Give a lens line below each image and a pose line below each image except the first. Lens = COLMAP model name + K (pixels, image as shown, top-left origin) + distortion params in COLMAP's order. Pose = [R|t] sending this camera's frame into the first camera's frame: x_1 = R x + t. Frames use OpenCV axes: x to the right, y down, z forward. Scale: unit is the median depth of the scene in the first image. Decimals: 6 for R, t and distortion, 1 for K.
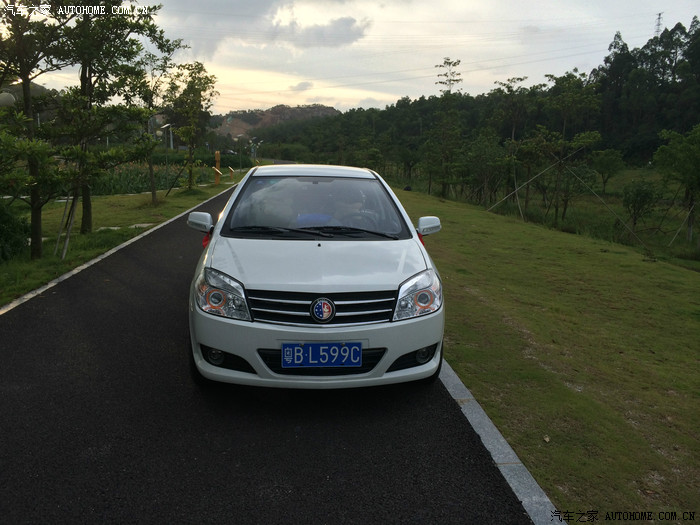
lens RADIAL K [[608.3, 0, 340.1], [0, 608.3, 270.1], [0, 0, 1]] dist [0.054534, -0.076735]
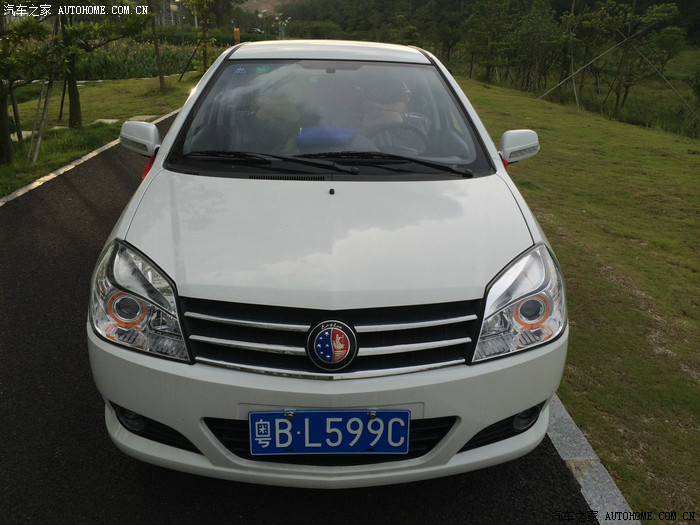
lens RADIAL K [[608.3, 0, 349.8], [0, 608.3, 262.6], [0, 0, 1]] dist [0.054534, -0.076735]
pose [[0.999331, 0.011027, -0.034866, 0.001736], [-0.004944, 0.985438, 0.169963, -0.057561], [0.036232, -0.169677, 0.984833, 0.359762]]
